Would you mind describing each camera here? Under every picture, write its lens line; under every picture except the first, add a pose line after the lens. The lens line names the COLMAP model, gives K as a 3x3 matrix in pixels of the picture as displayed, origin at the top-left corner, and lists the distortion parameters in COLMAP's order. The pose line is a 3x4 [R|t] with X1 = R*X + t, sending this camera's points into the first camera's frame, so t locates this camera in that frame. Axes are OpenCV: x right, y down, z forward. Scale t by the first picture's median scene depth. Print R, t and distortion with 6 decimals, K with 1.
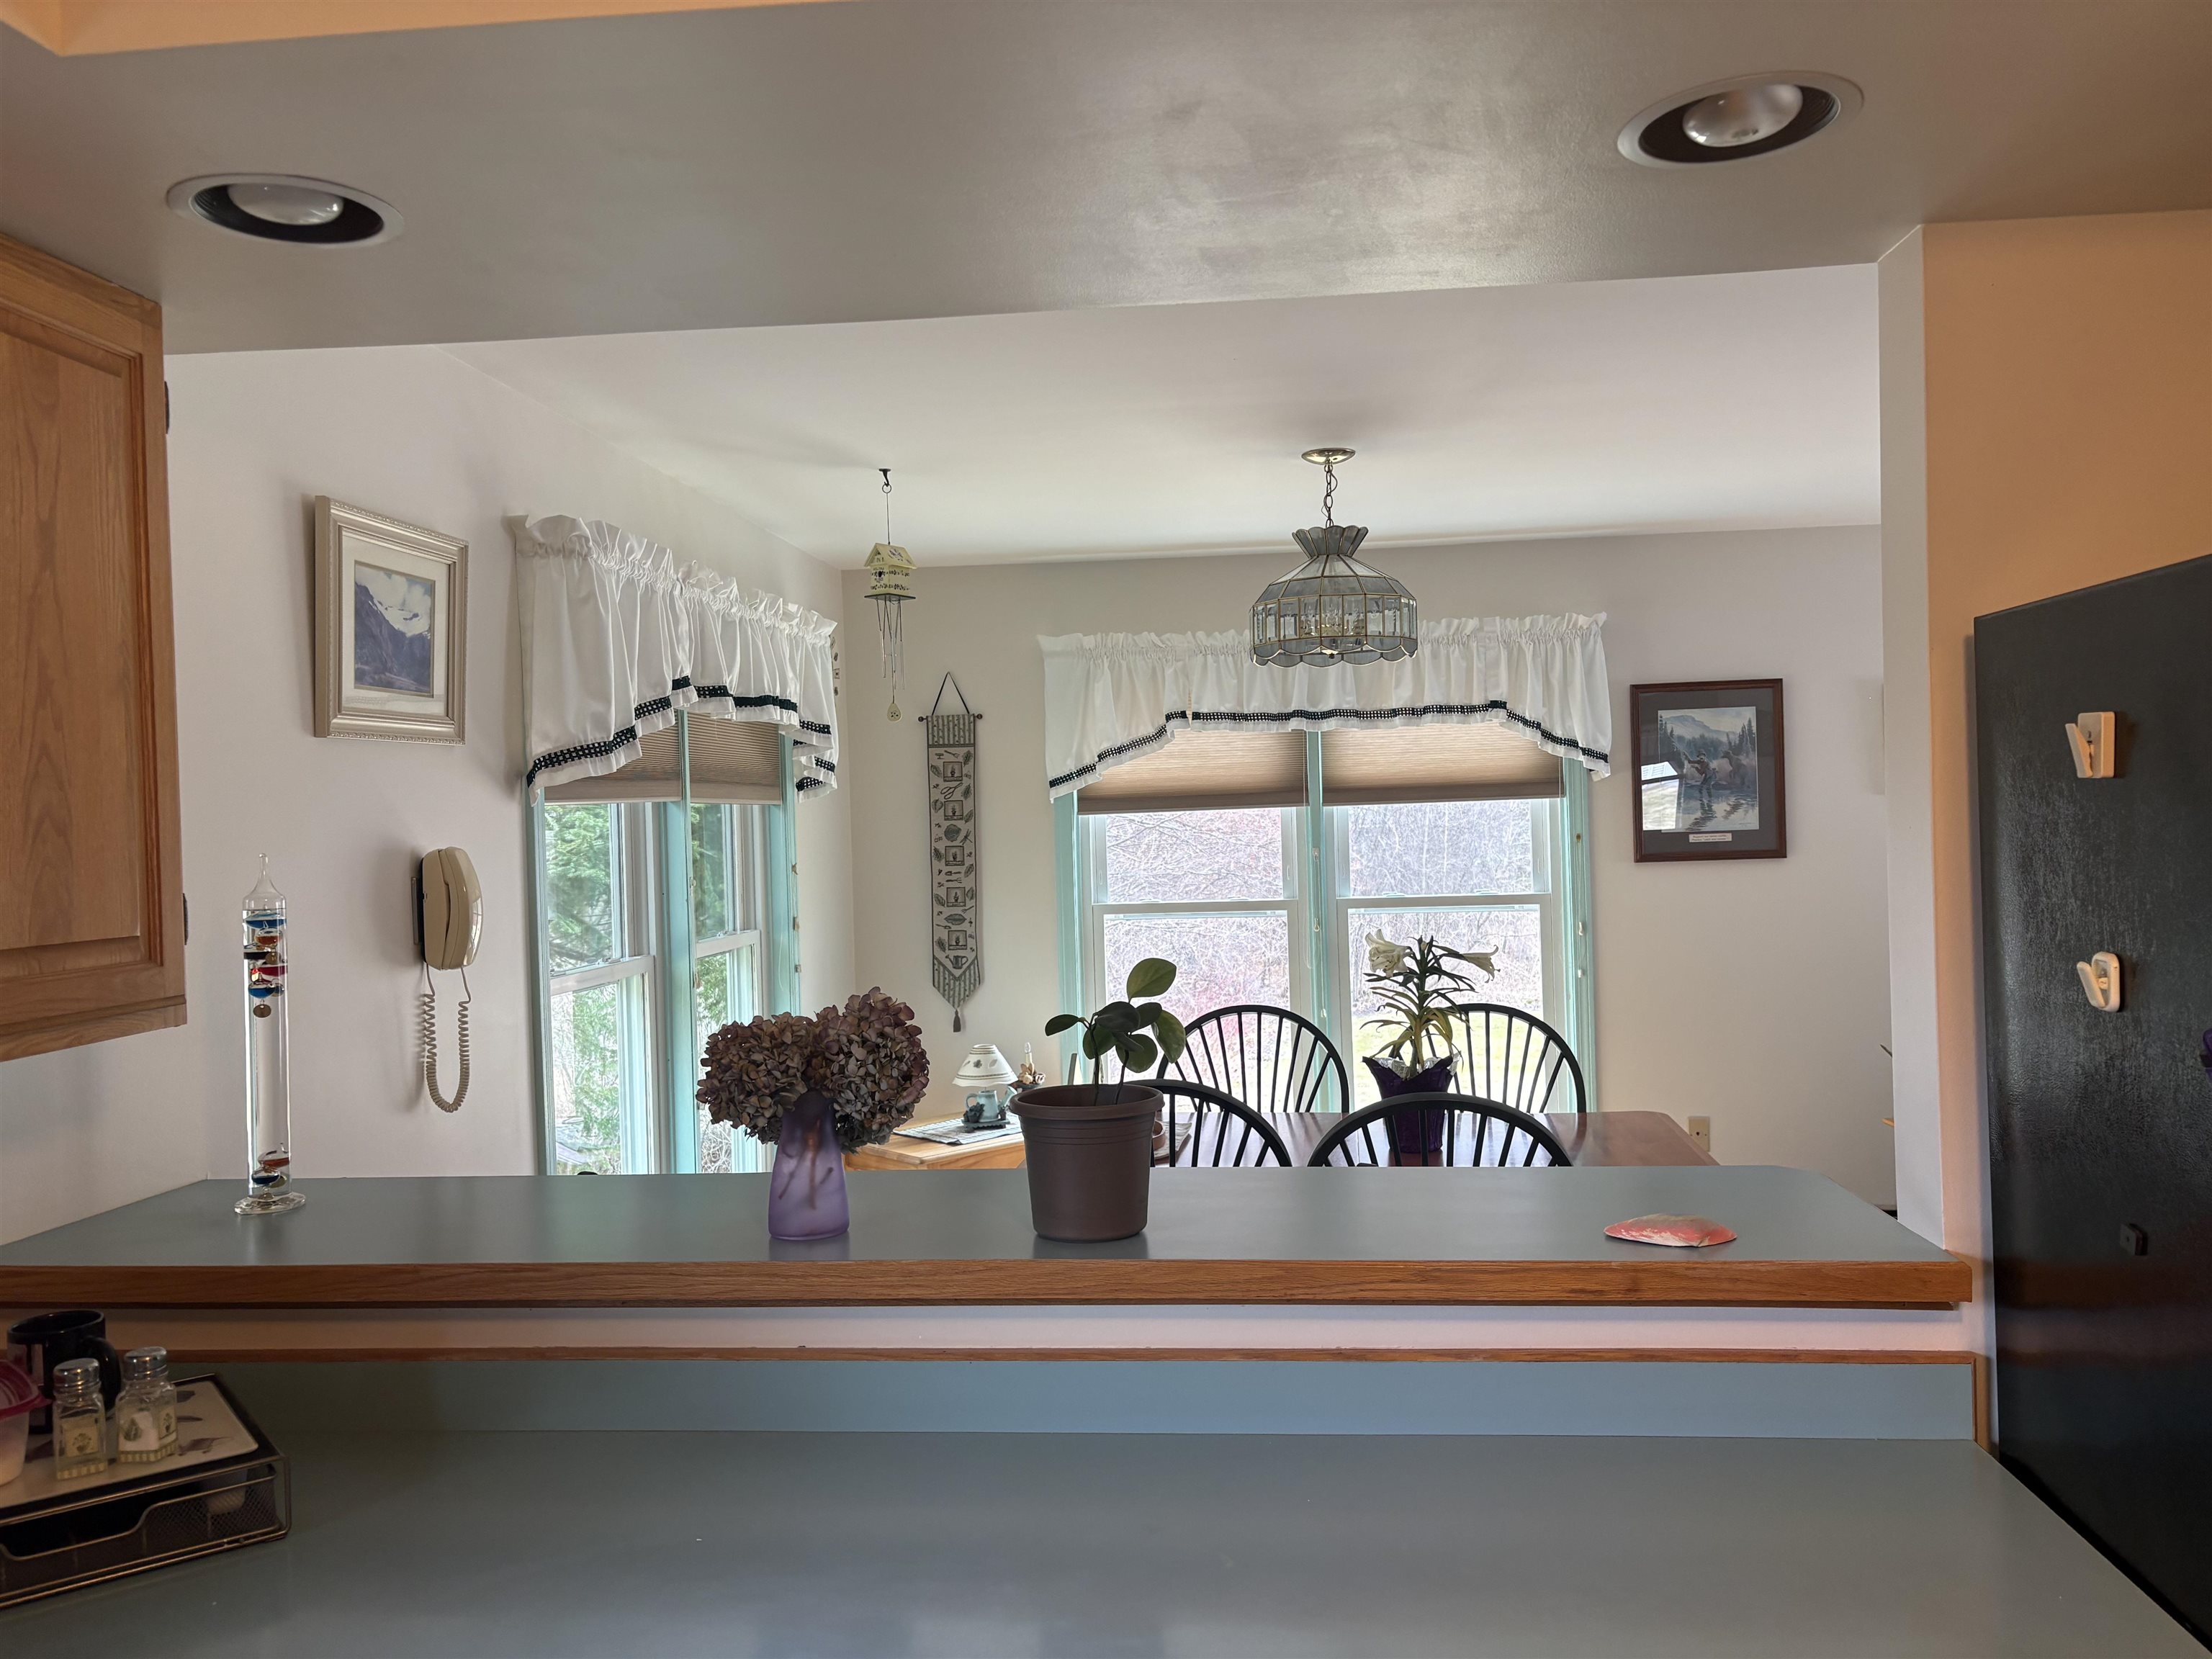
lens RADIAL K [[1667.0, 0, 1103.5], [0, 1667.0, 825.9], [0, 0, 1]] dist [0.024370, -0.026623]
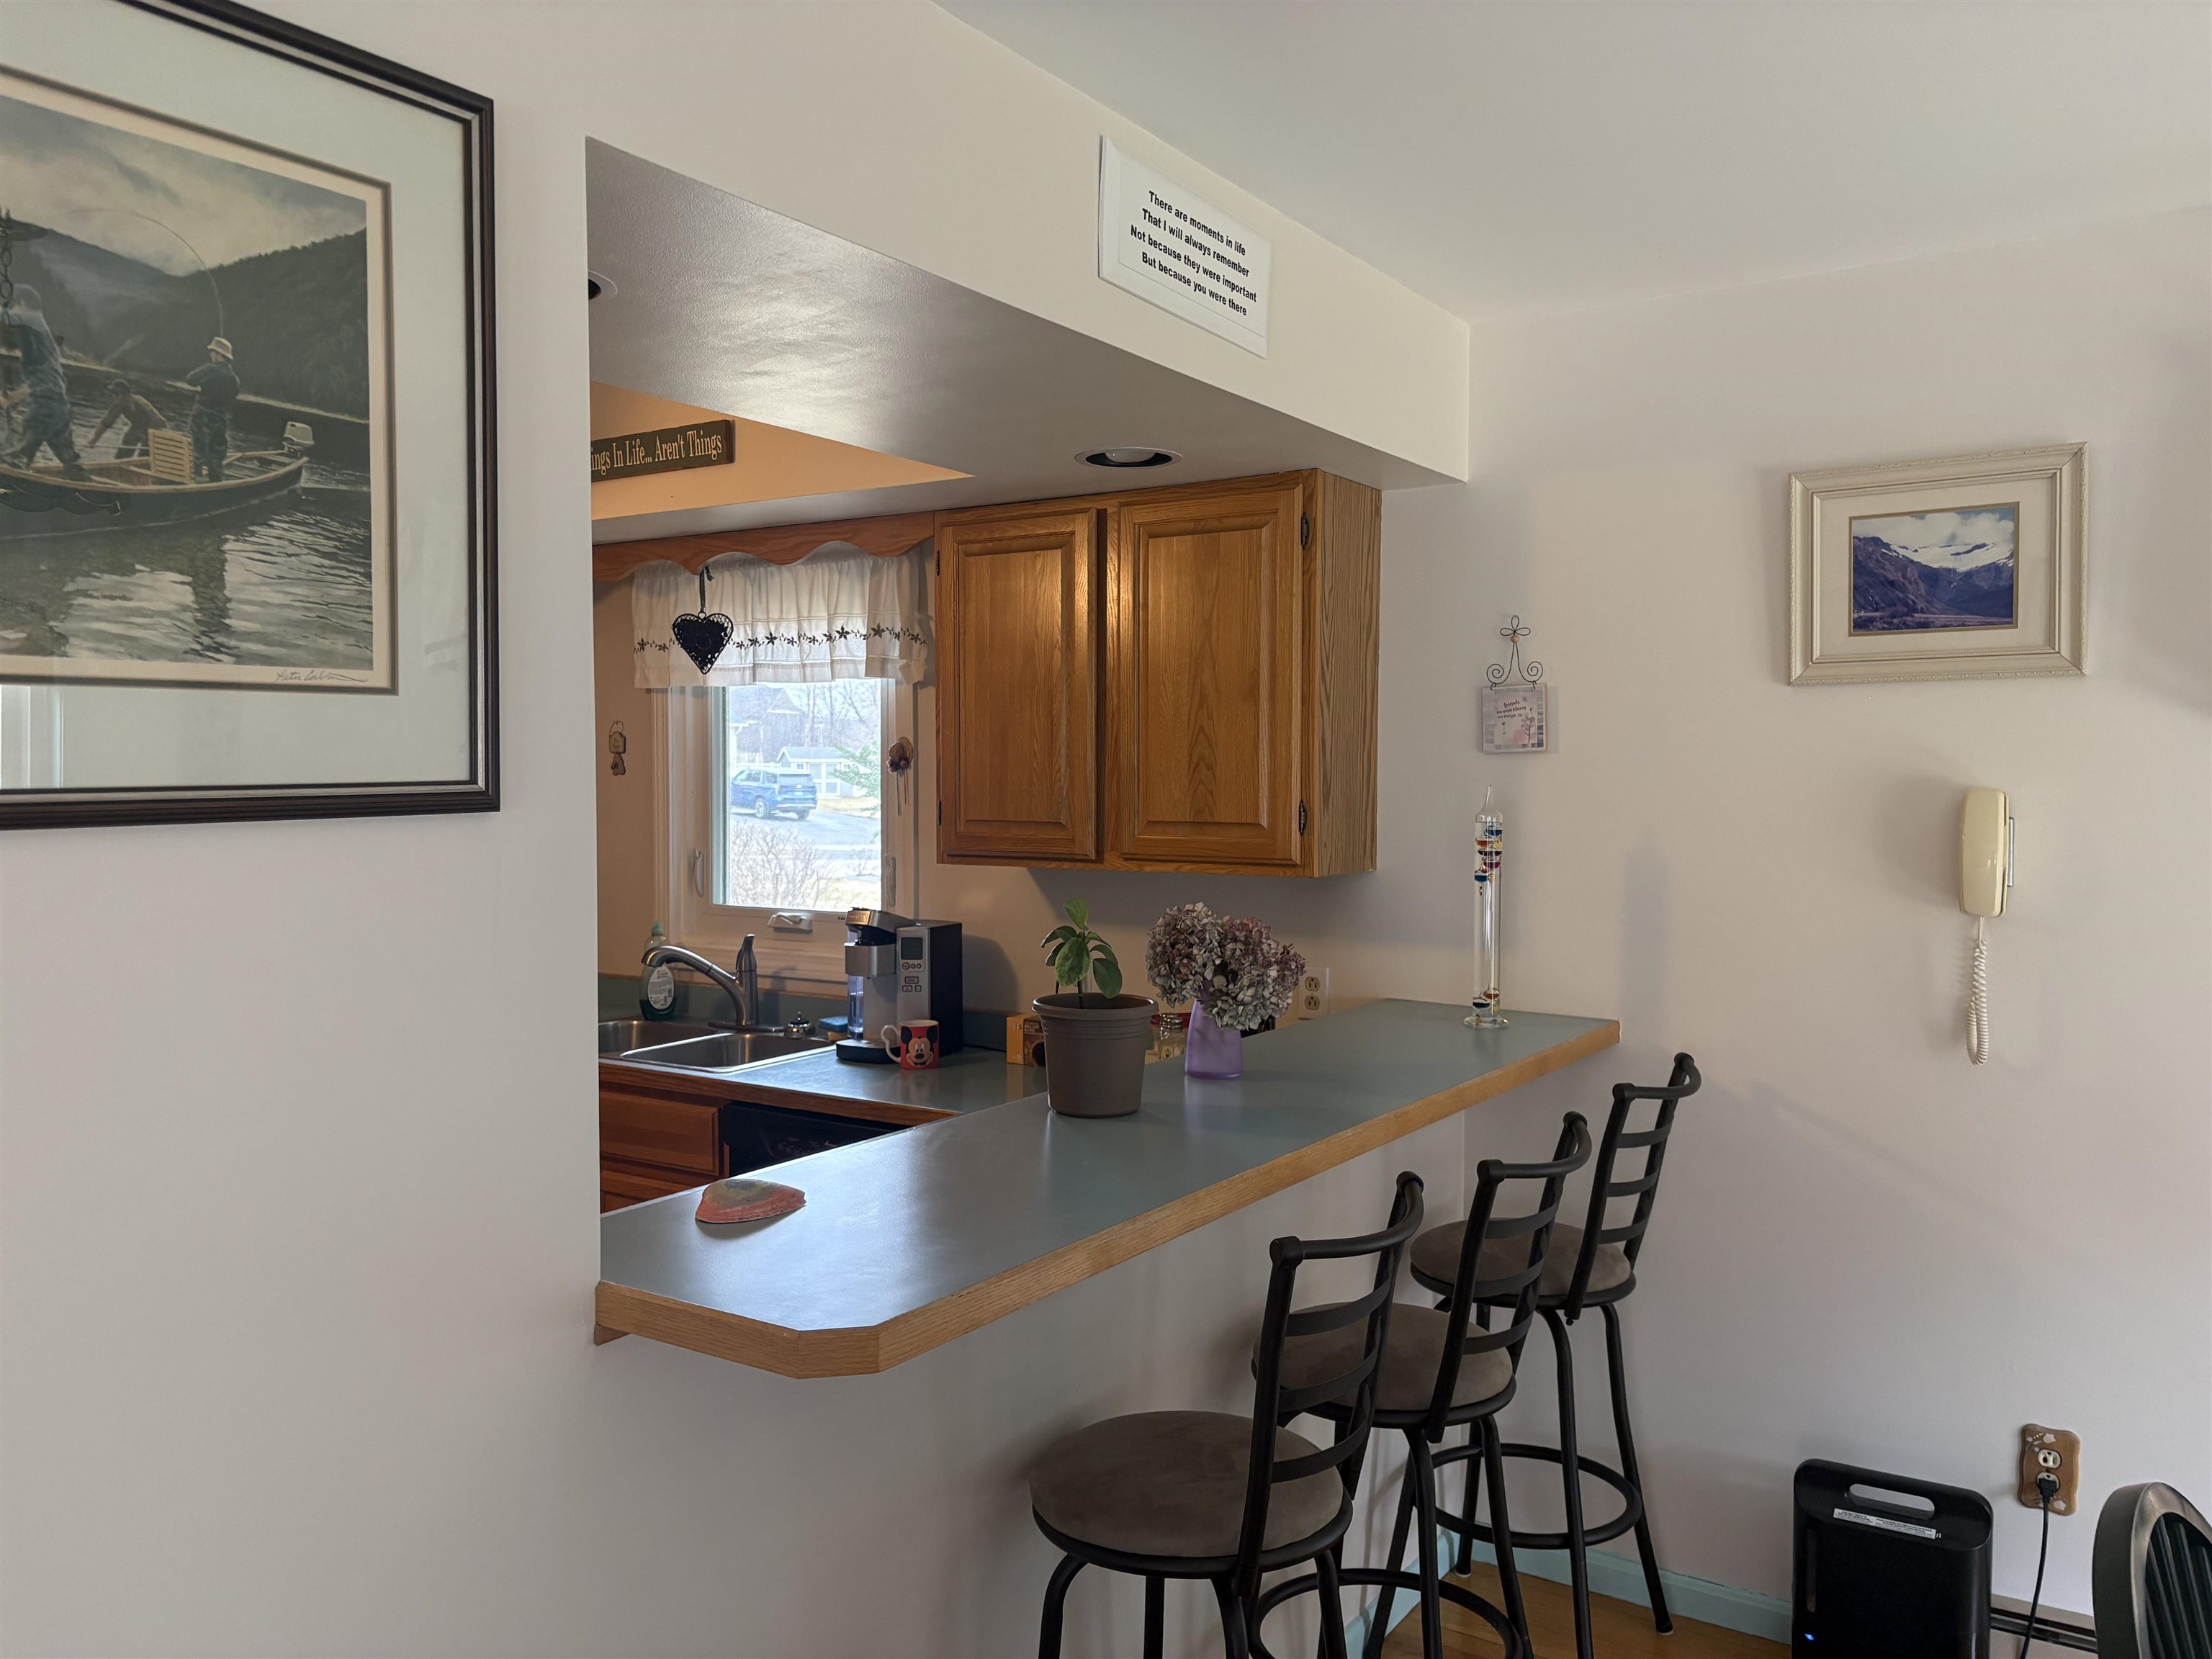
lens RADIAL K [[1667.0, 0, 1120.0], [0, 1667.0, 831.9], [0, 0, 1]] dist [0.024370, -0.026623]
pose [[-0.465825, 0.056185, -0.883091, 0.353132], [0.006306, 0.998168, 0.060180, -0.012070], [0.884854, 0.022465, -0.465326, 0.528305]]
